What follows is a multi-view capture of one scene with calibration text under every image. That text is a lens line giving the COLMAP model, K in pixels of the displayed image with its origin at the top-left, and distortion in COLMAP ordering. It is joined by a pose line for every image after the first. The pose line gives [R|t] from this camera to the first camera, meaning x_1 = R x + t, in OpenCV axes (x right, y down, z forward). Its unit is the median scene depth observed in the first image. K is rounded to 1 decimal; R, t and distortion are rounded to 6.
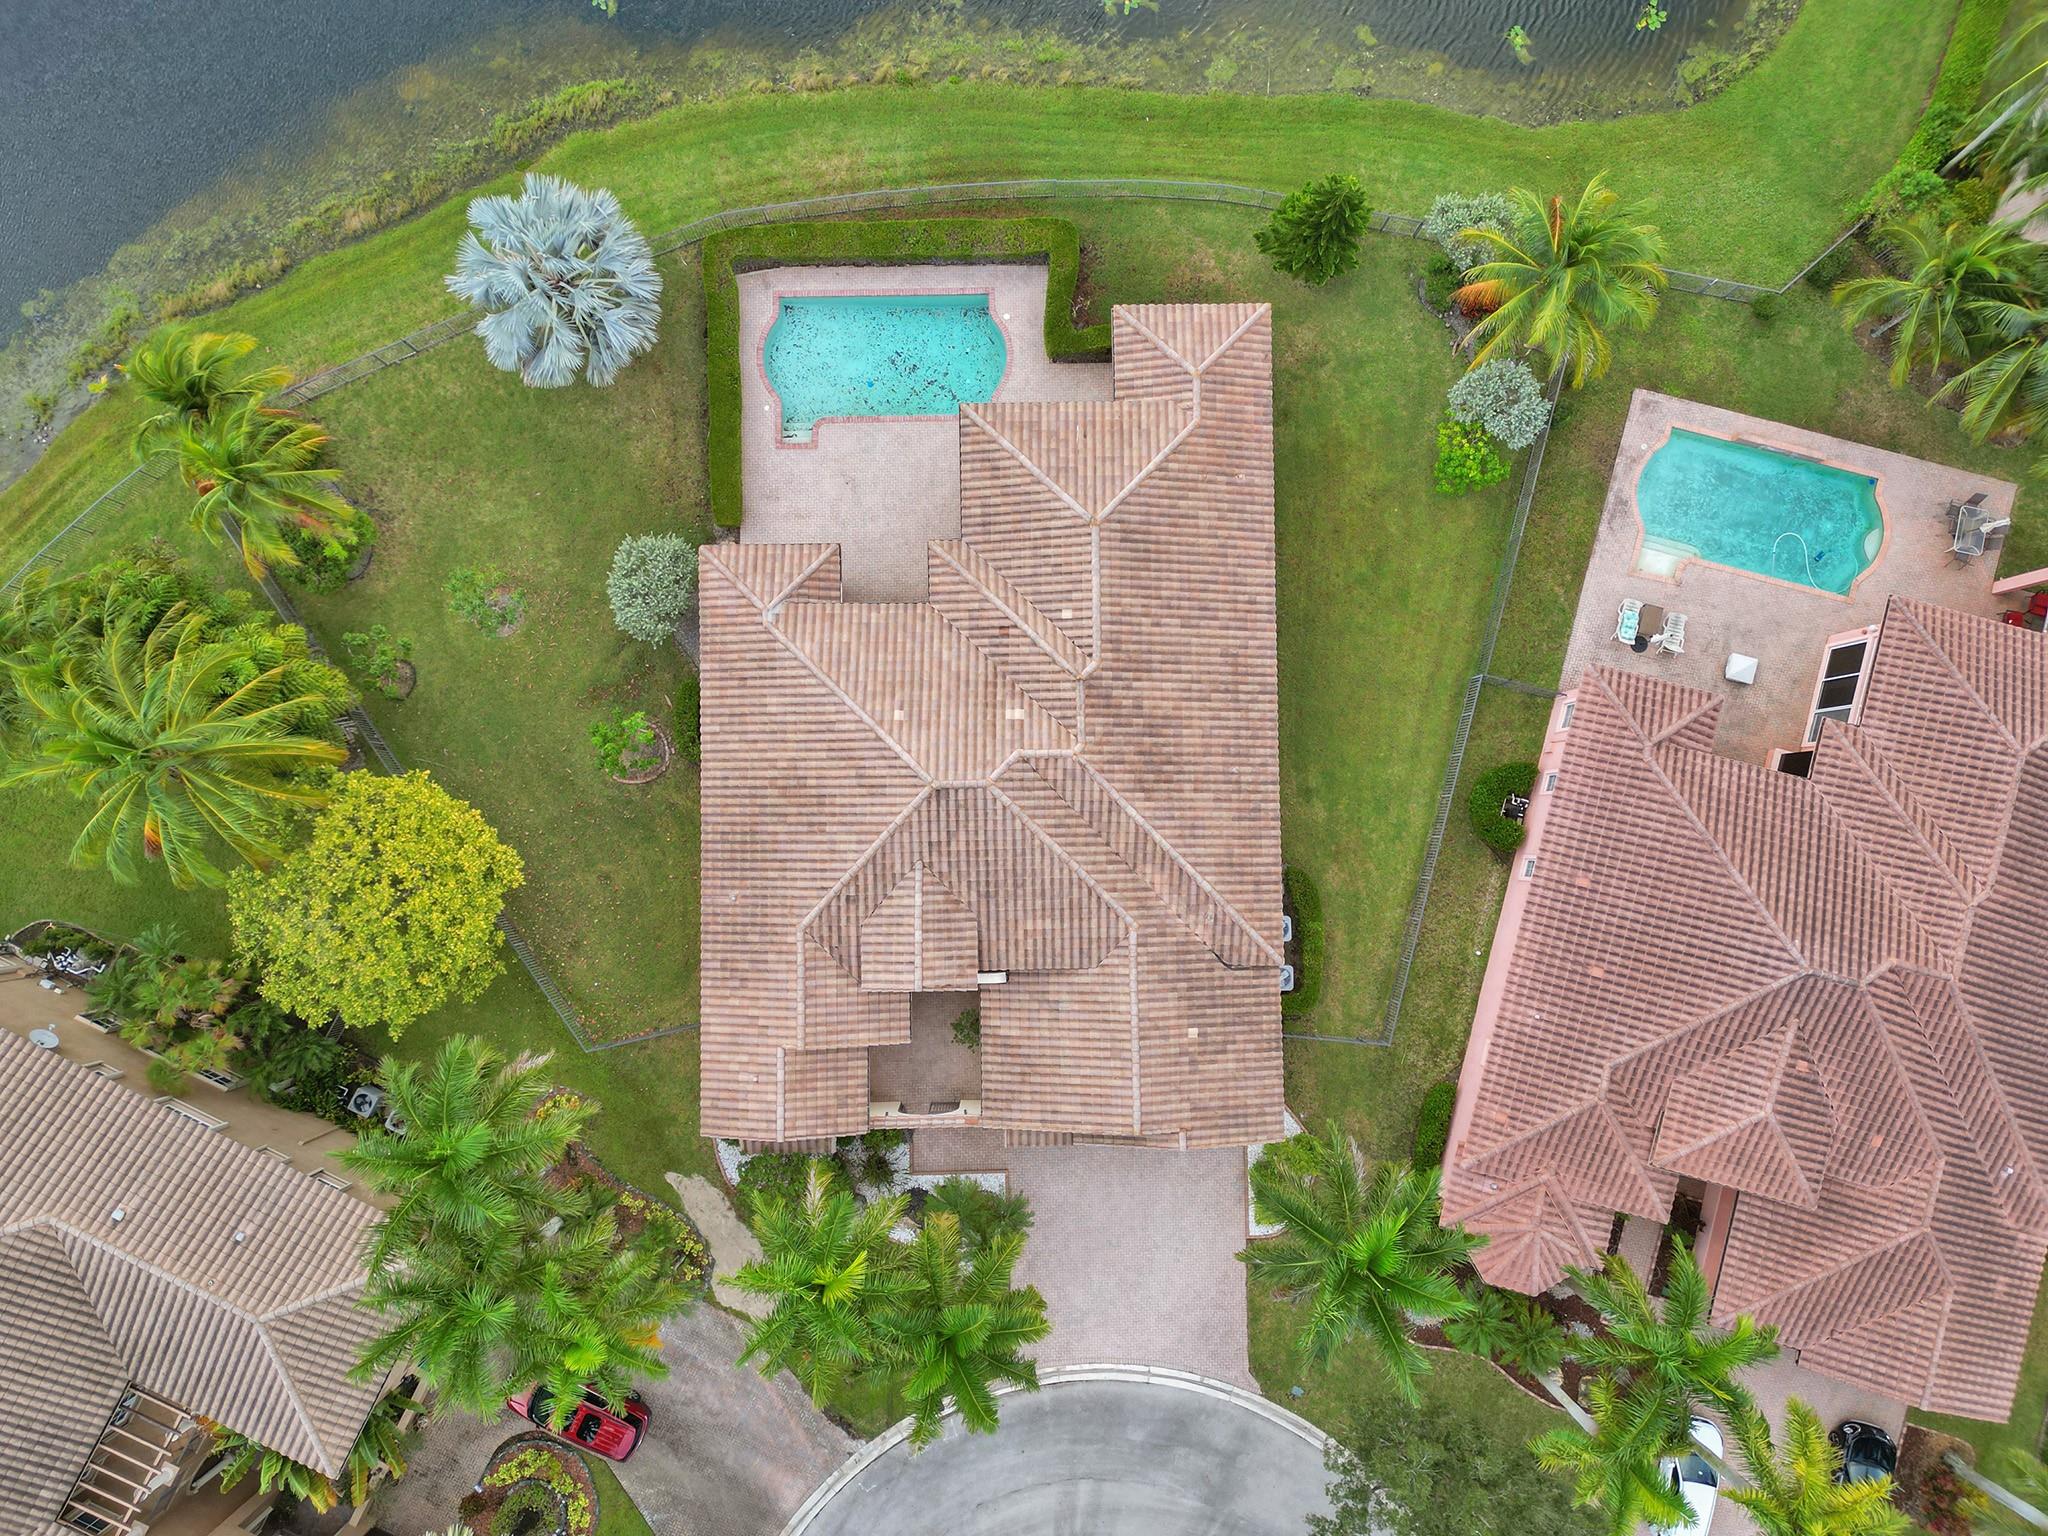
lens RADIAL K [[1423.0, 0, 1020.8], [0, 1423.0, 774.6], [0, 0, 1]] dist [0.083251, -0.075889]
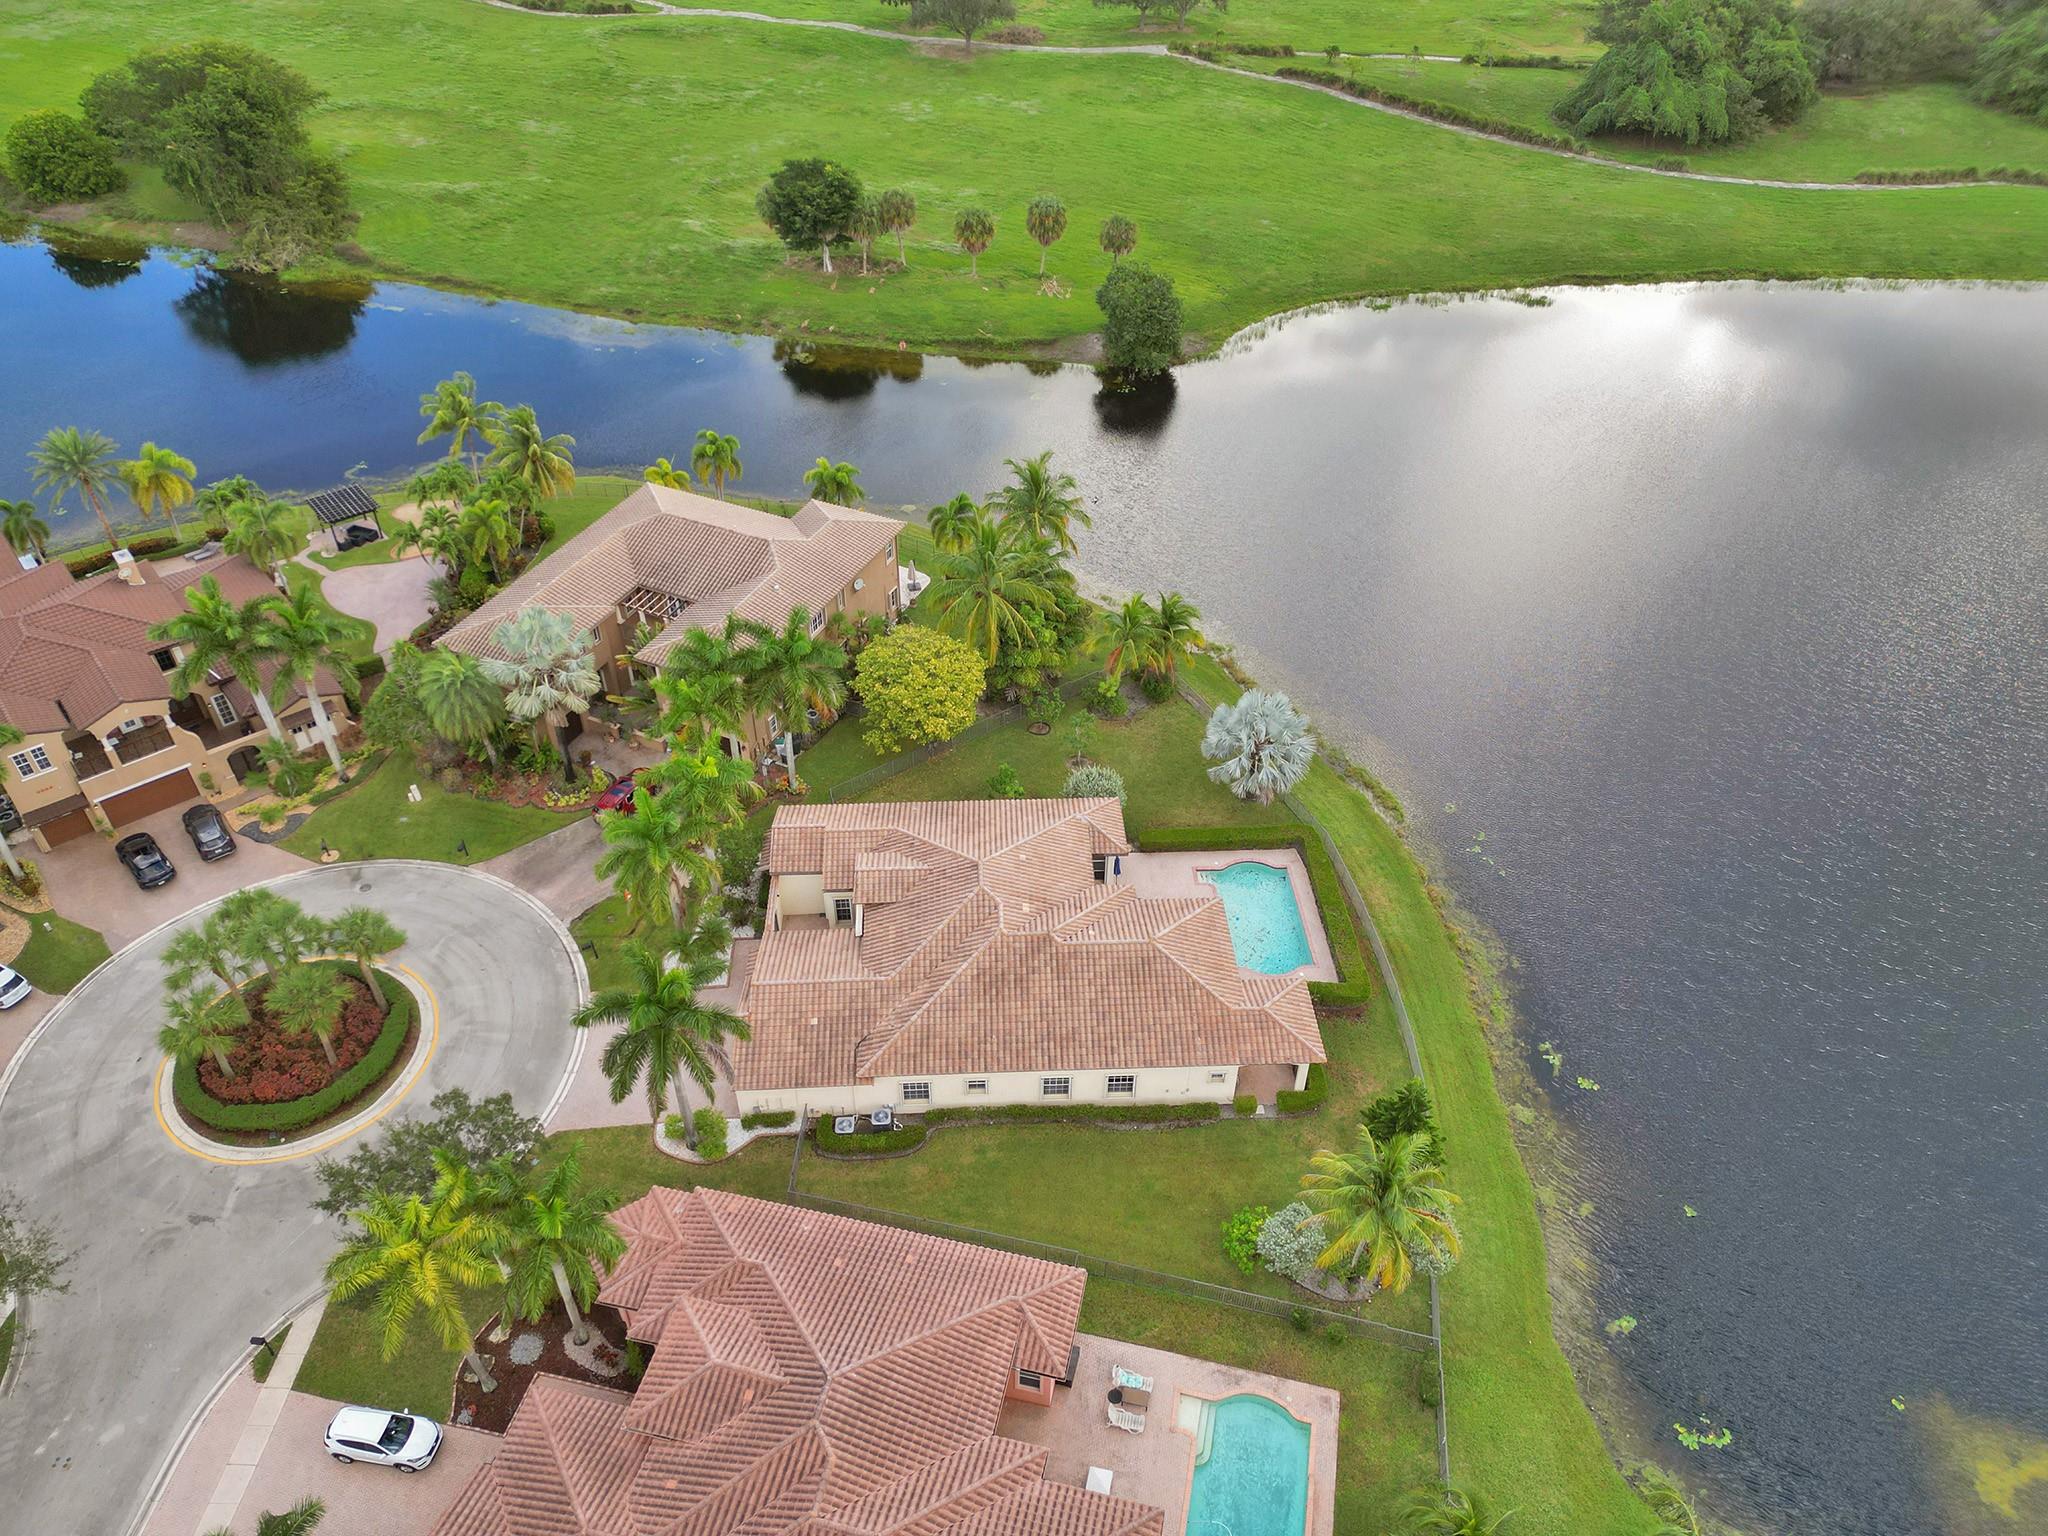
lens RADIAL K [[1423.0, 0, 1020.8], [0, 1423.0, 774.6], [0, 0, 1]] dist [0.083251, -0.075889]
pose [[0.031430, 0.640590, -0.767240, 1.090124], [-0.998961, 0.045488, -0.002943, -0.038303], [0.033015, 0.766535, 0.641354, -0.127382]]
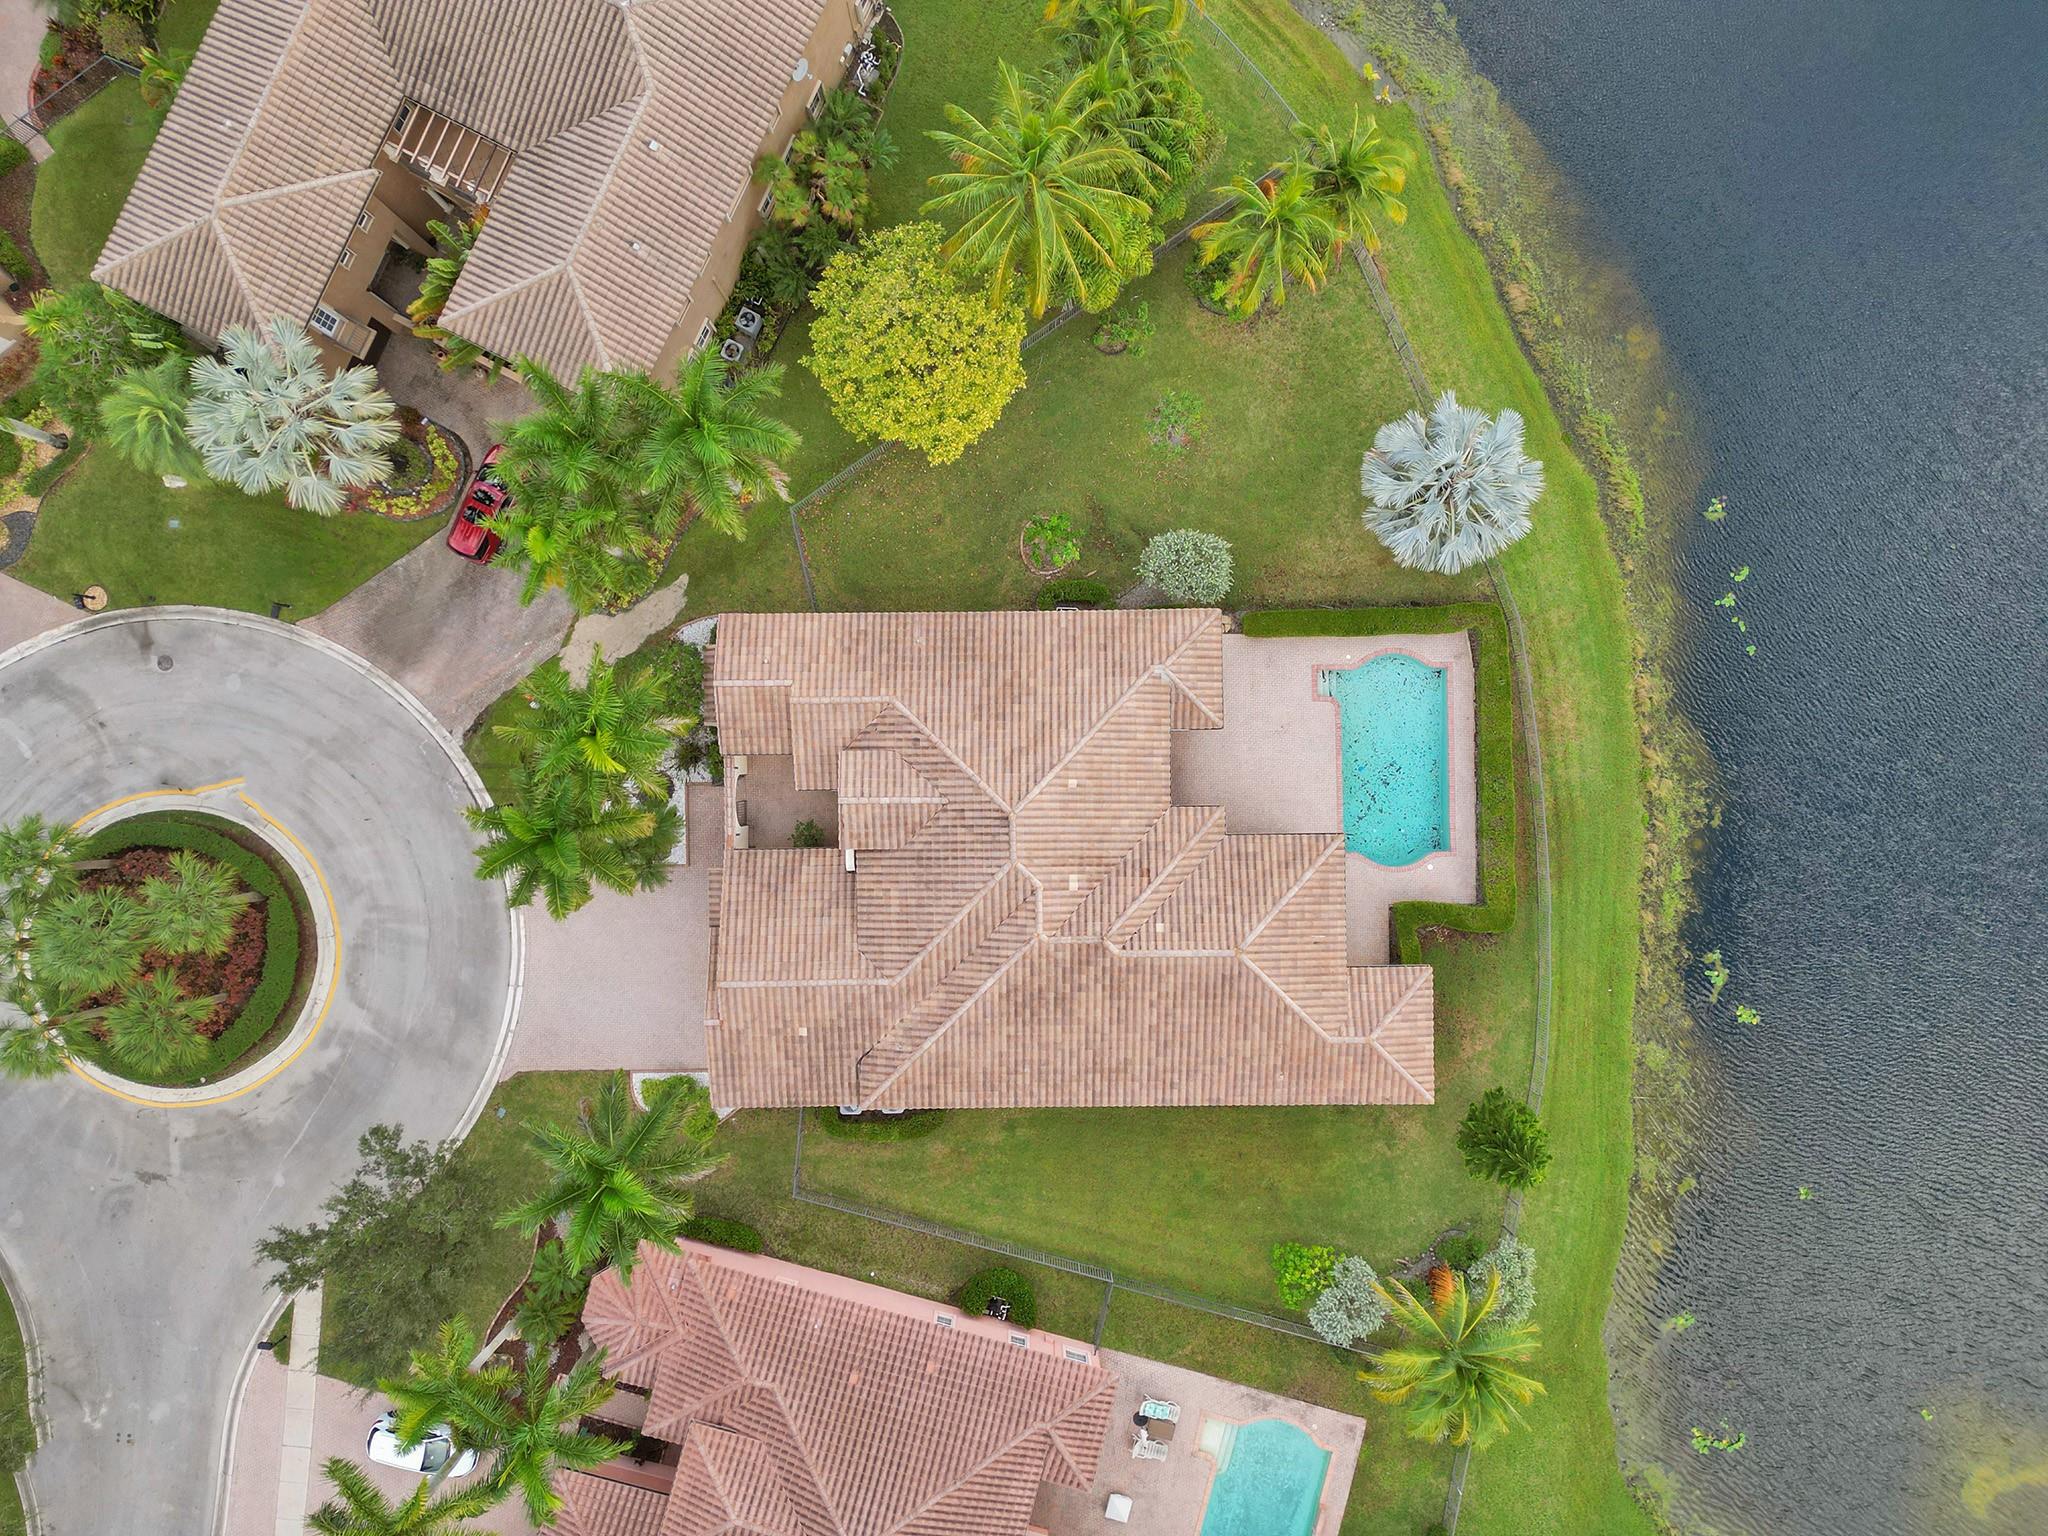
lens RADIAL K [[1423.0, 0, 1020.8], [0, 1423.0, 774.6], [0, 0, 1]] dist [0.083251, -0.075889]
pose [[-0.001582, 0.999997, -0.002111, -0.088686], [-0.999085, -0.001490, 0.042732, -0.048103], [0.042729, 0.002177, 0.999084, -0.166228]]
